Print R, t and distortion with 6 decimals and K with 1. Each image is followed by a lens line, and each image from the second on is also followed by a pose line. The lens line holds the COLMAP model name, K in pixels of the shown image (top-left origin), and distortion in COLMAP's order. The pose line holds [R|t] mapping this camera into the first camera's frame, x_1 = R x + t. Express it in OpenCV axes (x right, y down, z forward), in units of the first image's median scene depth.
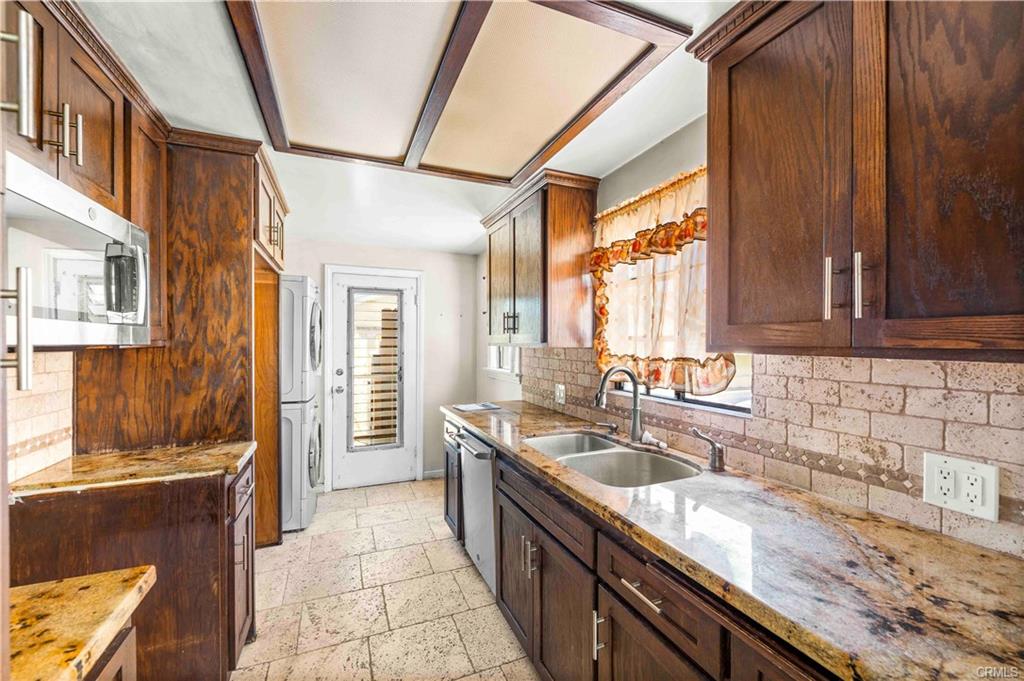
lens RADIAL K [[417.3, 0, 512.4], [0, 417.3, 344.7], [0, 0, 1]] dist [-0.001238, -0.000510]
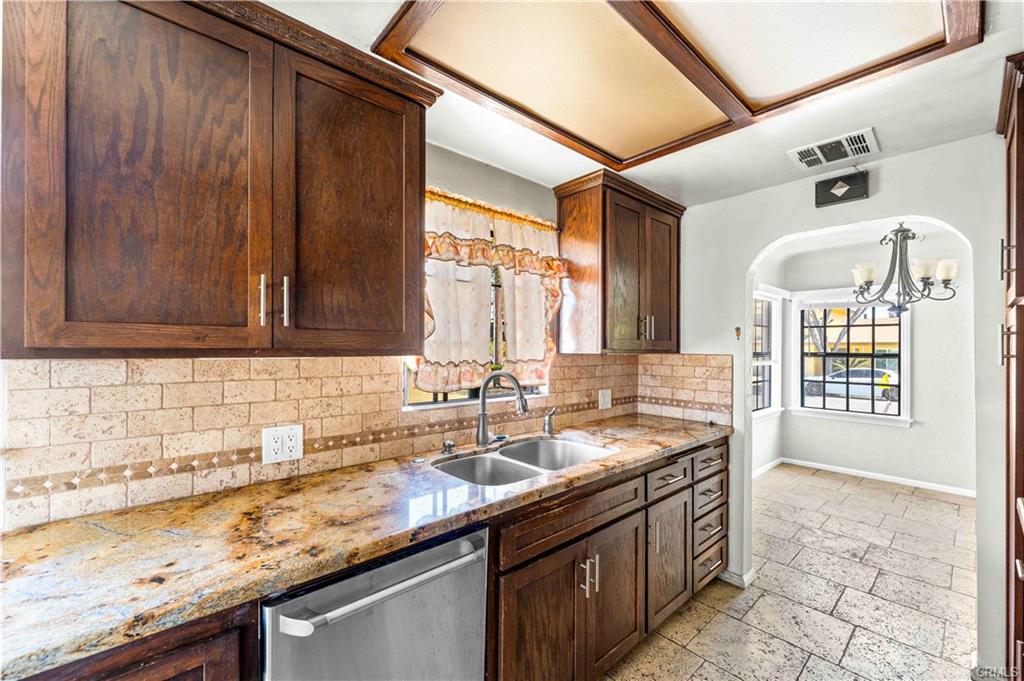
lens RADIAL K [[417.3, 0, 514.2], [0, 417.3, 346.0], [0, 0, 1]] dist [-0.001238, -0.000510]
pose [[-0.338000, 0.007878, 0.941113, -0.692482], [0.007695, 0.999955, -0.005606, -0.002608], [-0.941115, 0.005347, -0.338045, 1.298265]]
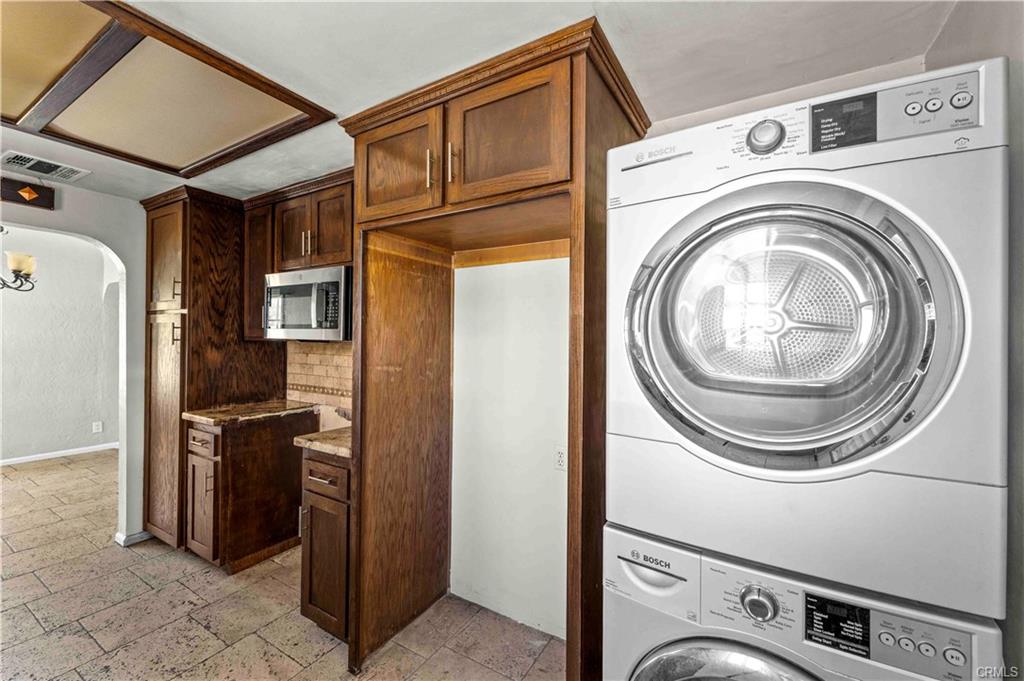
lens RADIAL K [[417.3, 0, 513.3], [0, 417.3, 338.3], [0, 0, 1]] dist [-0.001238, -0.000510]
pose [[-0.805390, -0.009497, -0.592669, -0.375764], [-0.016299, 0.999848, 0.006128, -0.015891], [0.592521, 0.014595, -0.805423, 2.005235]]
